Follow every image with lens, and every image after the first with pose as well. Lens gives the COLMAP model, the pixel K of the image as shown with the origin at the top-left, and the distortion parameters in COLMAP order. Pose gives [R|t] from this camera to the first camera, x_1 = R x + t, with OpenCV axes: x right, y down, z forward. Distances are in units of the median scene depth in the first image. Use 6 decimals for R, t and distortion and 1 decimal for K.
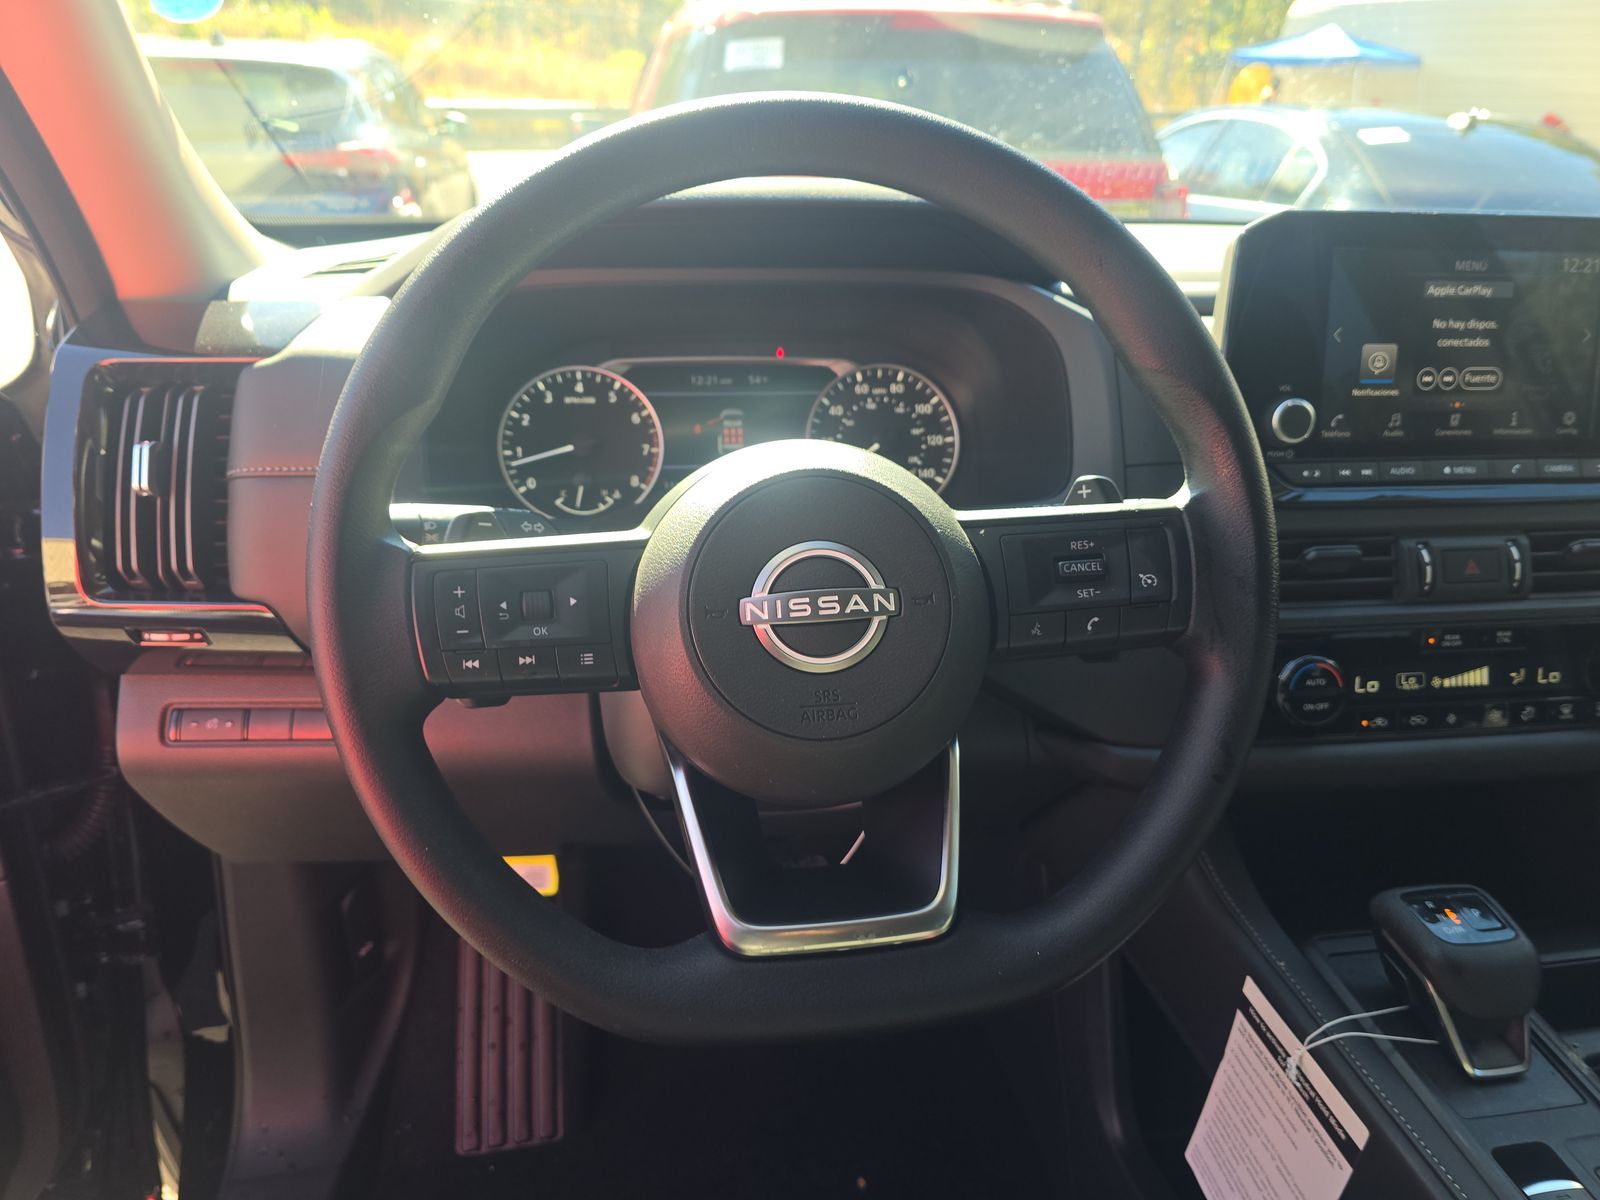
lens RADIAL K [[1080.9, 0, 807.0], [0, 1080.9, 605.2], [0, 0, 1]] dist [0.015373, -0.014752]
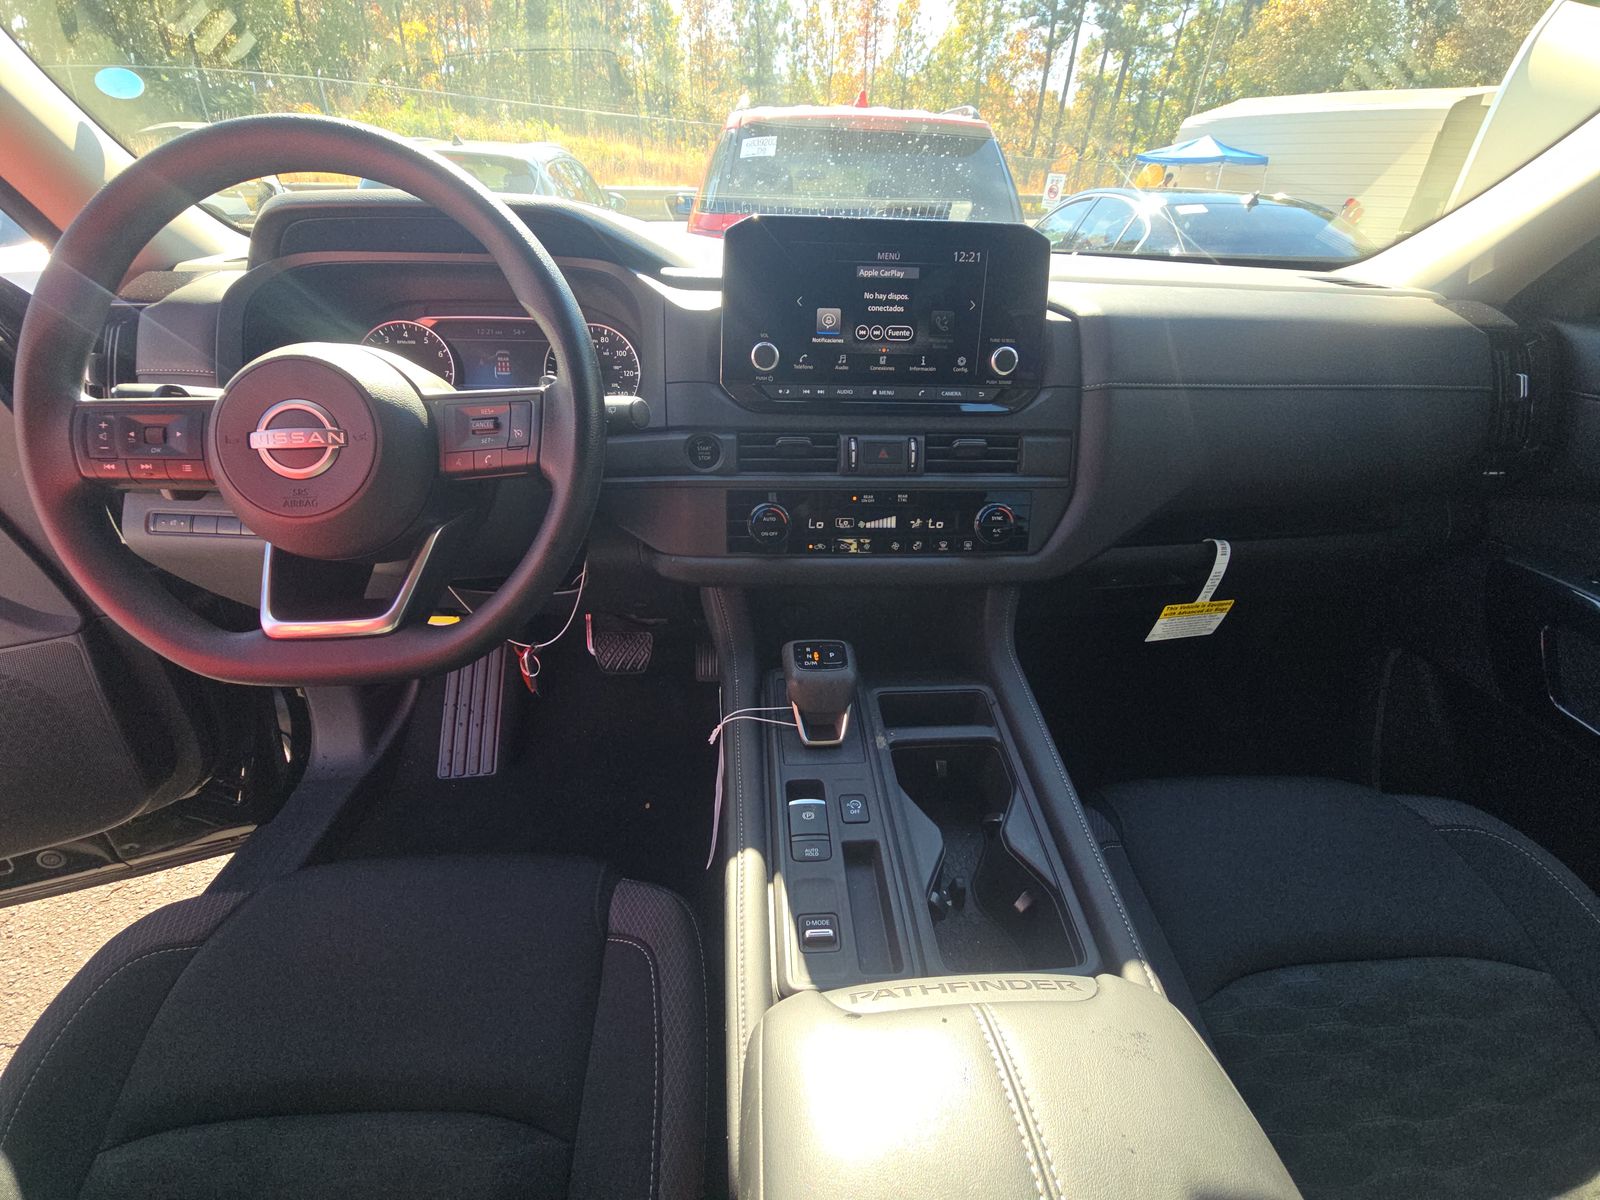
lens RADIAL K [[637.3, 0, 796.9], [0, 637.3, 601.9], [0, 0, 1]] dist [0.002225, 0.000159]
pose [[0.997319, 0.043933, -0.058529, 0.469070], [-0.035198, 0.989139, 0.142709, 0.045268], [0.064163, -0.140266, 0.988033, 0.010765]]
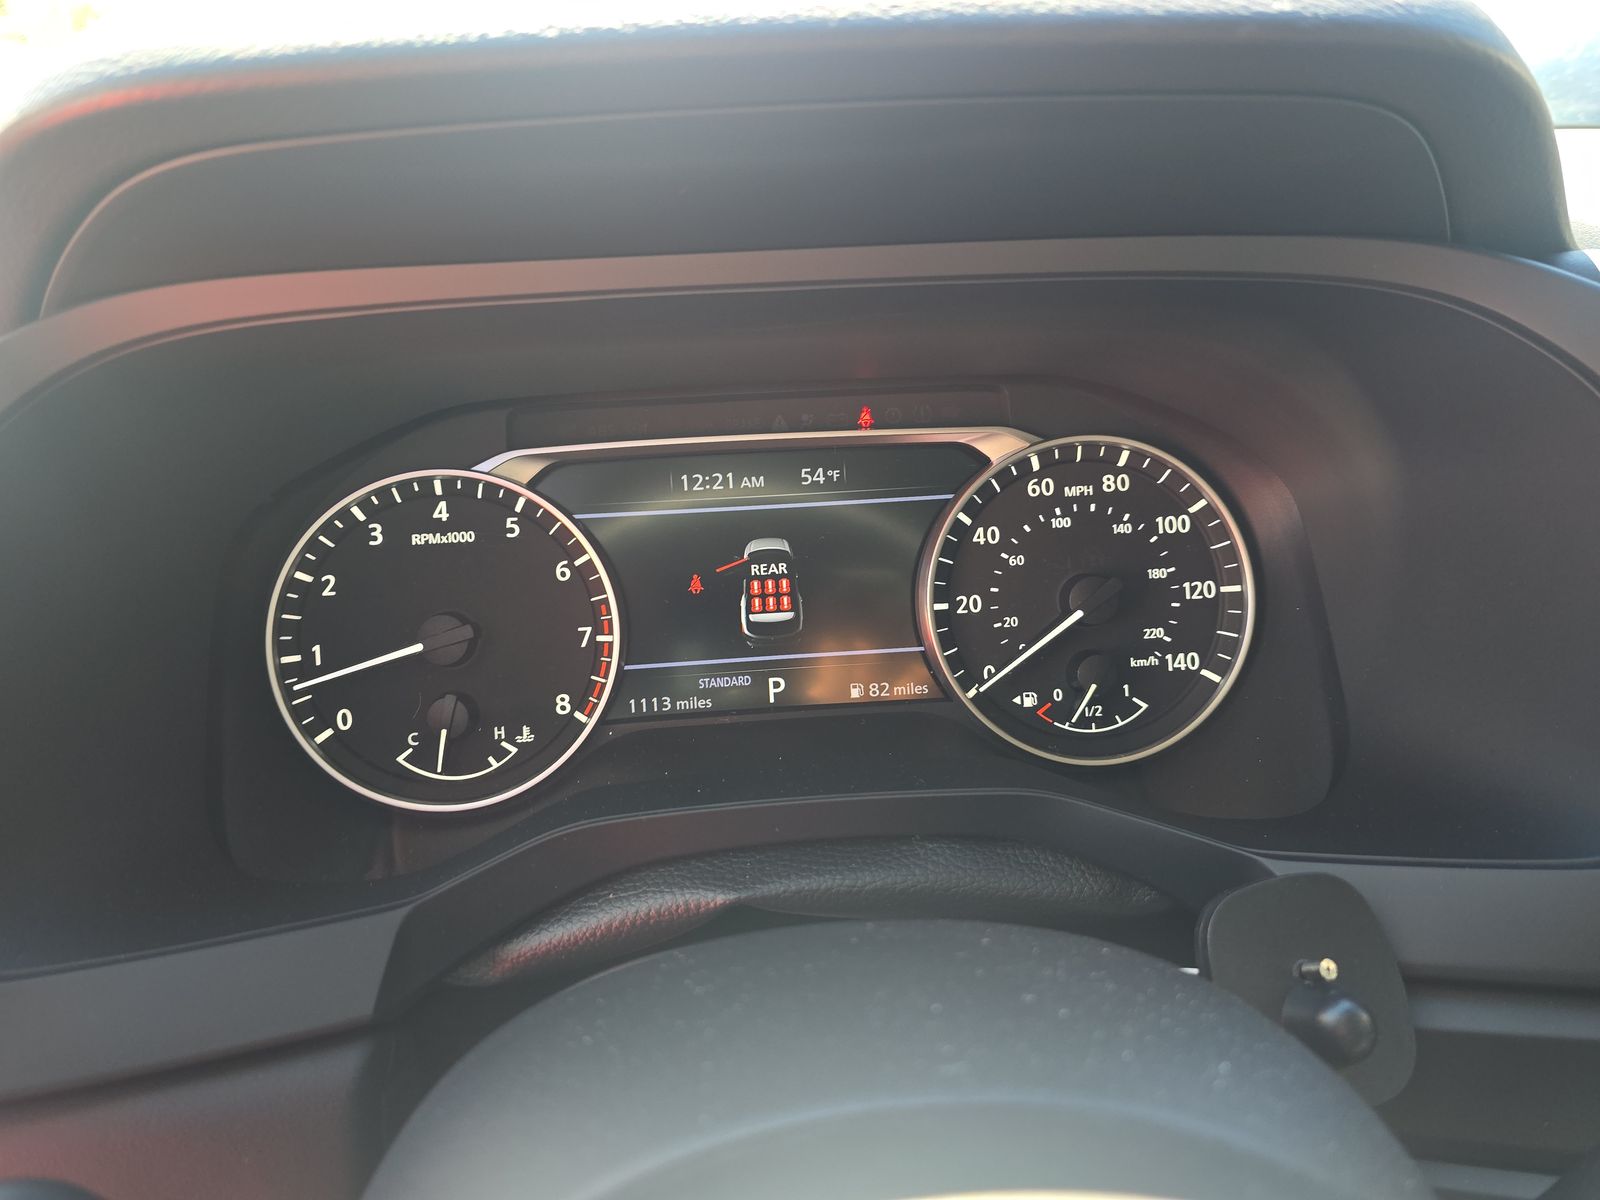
lens RADIAL K [[1080.9, 0, 790.9], [0, 1080.9, 598.3], [0, 0, 1]] dist [0.015373, -0.014752]
pose [[0.996722, -0.021018, -0.078128, -0.022813], [0.022001, 0.999689, 0.011741, -0.166817], [0.077857, -0.013421, 0.996874, 0.545297]]
